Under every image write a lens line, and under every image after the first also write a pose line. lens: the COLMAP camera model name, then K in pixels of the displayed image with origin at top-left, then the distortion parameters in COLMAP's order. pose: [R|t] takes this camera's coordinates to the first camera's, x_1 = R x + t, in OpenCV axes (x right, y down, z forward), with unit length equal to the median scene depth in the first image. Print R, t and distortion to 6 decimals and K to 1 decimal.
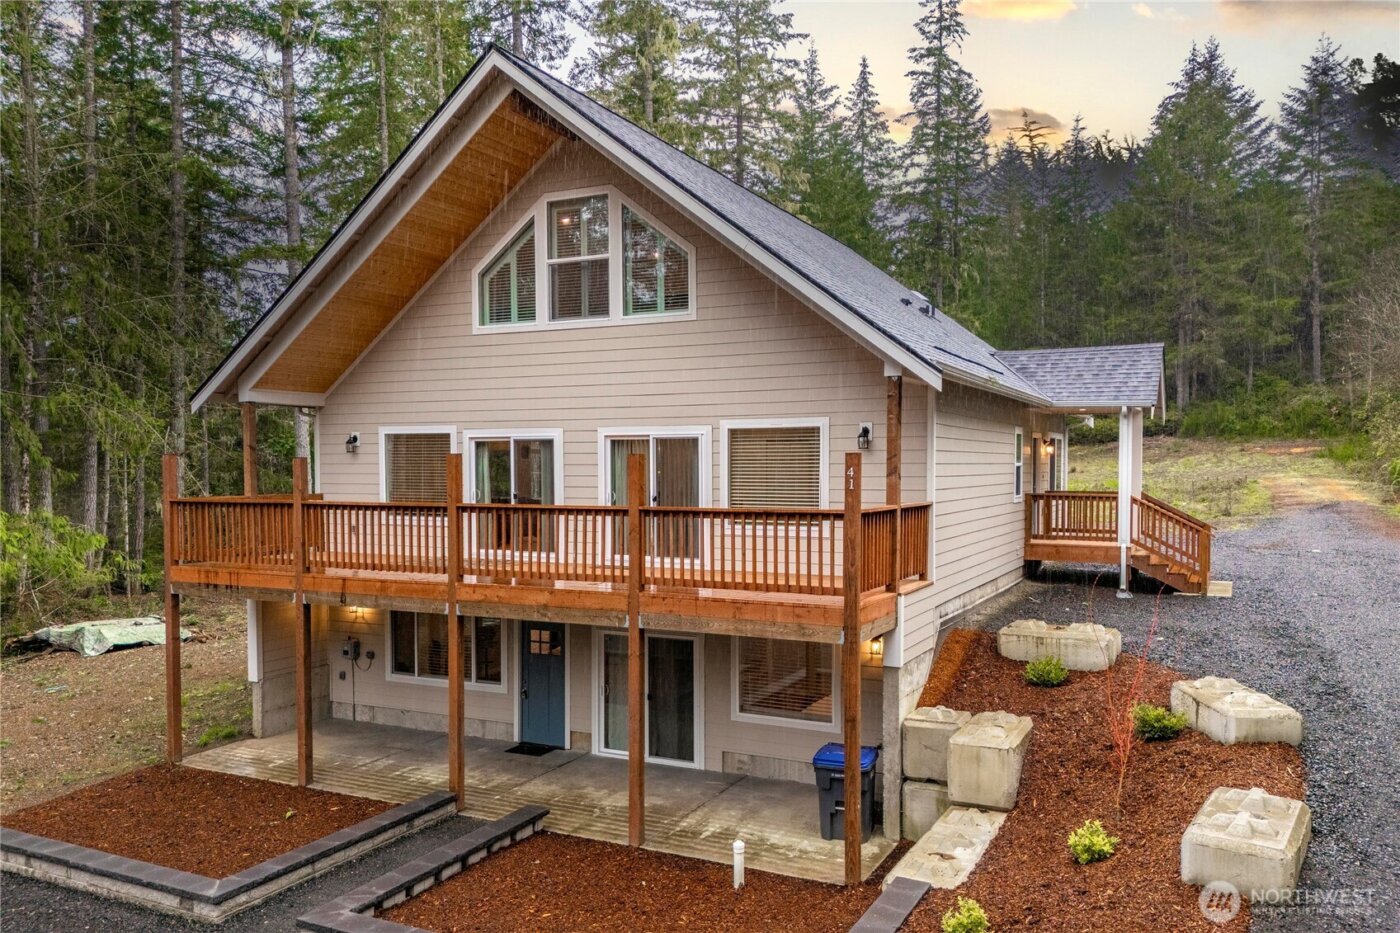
lens RADIAL K [[1000.1, 0, 743.8], [0, 1000.1, 495.2], [0, 0, 1]] dist [0.052188, -0.020152]
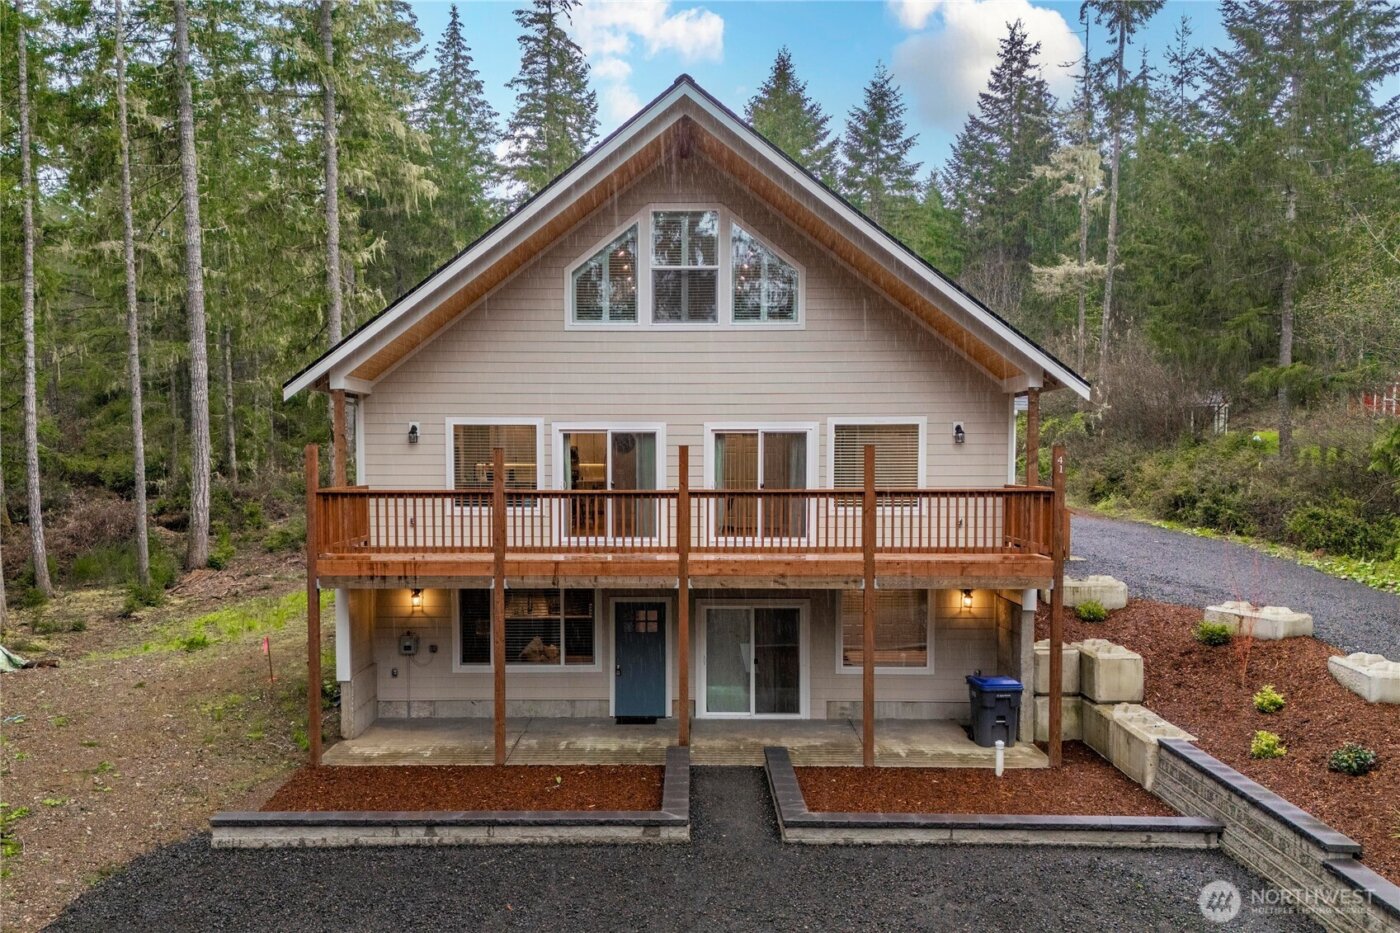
lens RADIAL K [[1152.8, 0, 662.1], [0, 1152.8, 505.4], [0, 0, 1]] dist [0.062225, -0.016853]
pose [[0.908476, -0.016570, 0.417608, -0.693175], [0.012480, 0.999844, 0.012522, 0.007777], [-0.417751, -0.006164, 0.908541, -0.130188]]
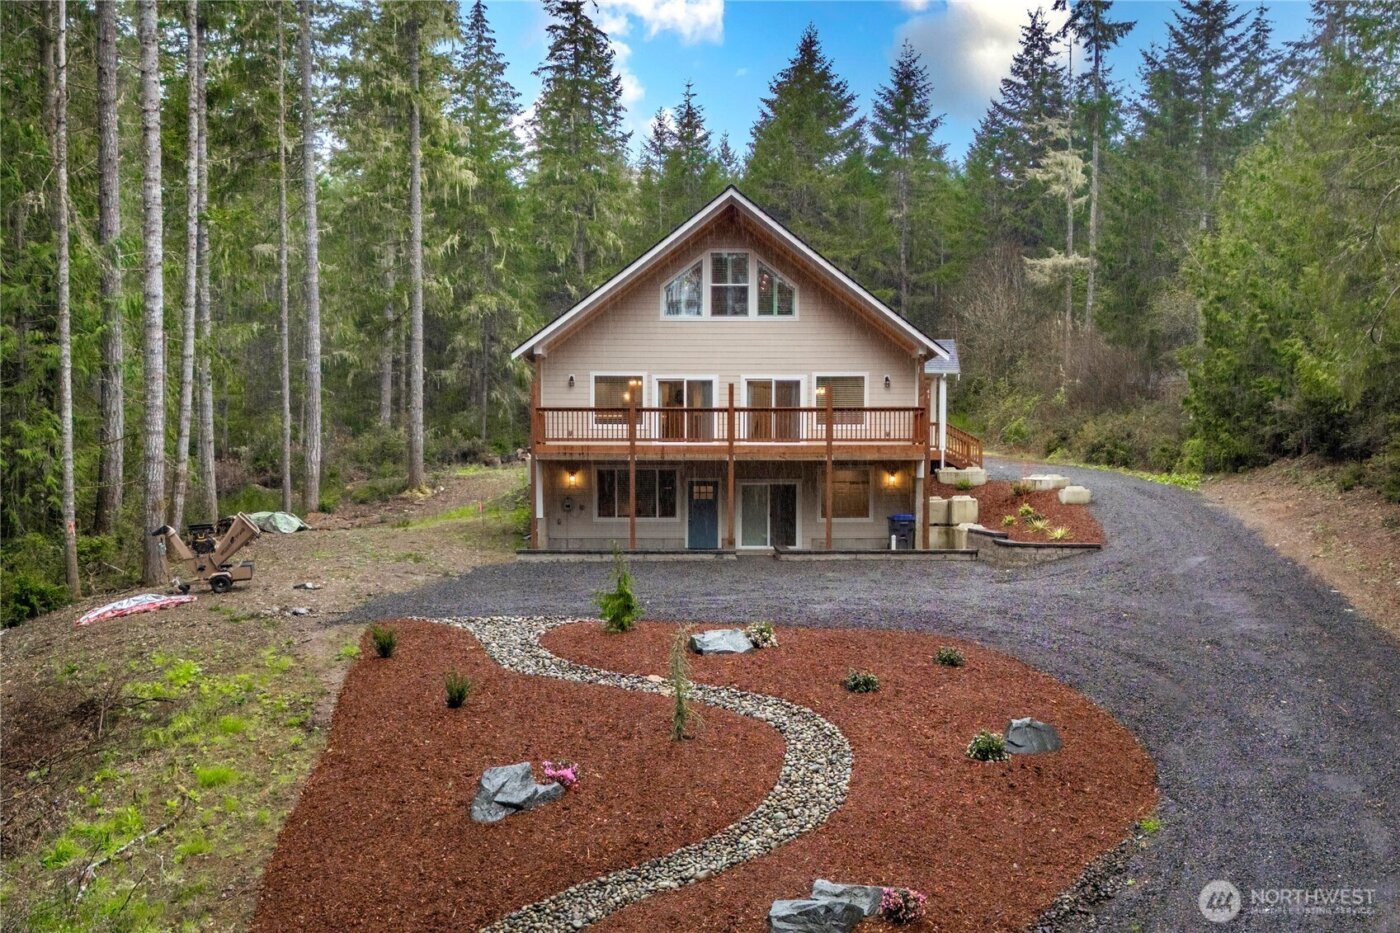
lens RADIAL K [[1577.1, 0, 702.8], [0, 1577.1, 470.3], [0, 0, 1]] dist [0.100685, 0.000000]
pose [[0.897299, 0.003550, 0.441409, -1.466981], [0.012076, 0.999396, -0.032584, 0.201295], [-0.441258, 0.034568, 0.896714, -1.572311]]
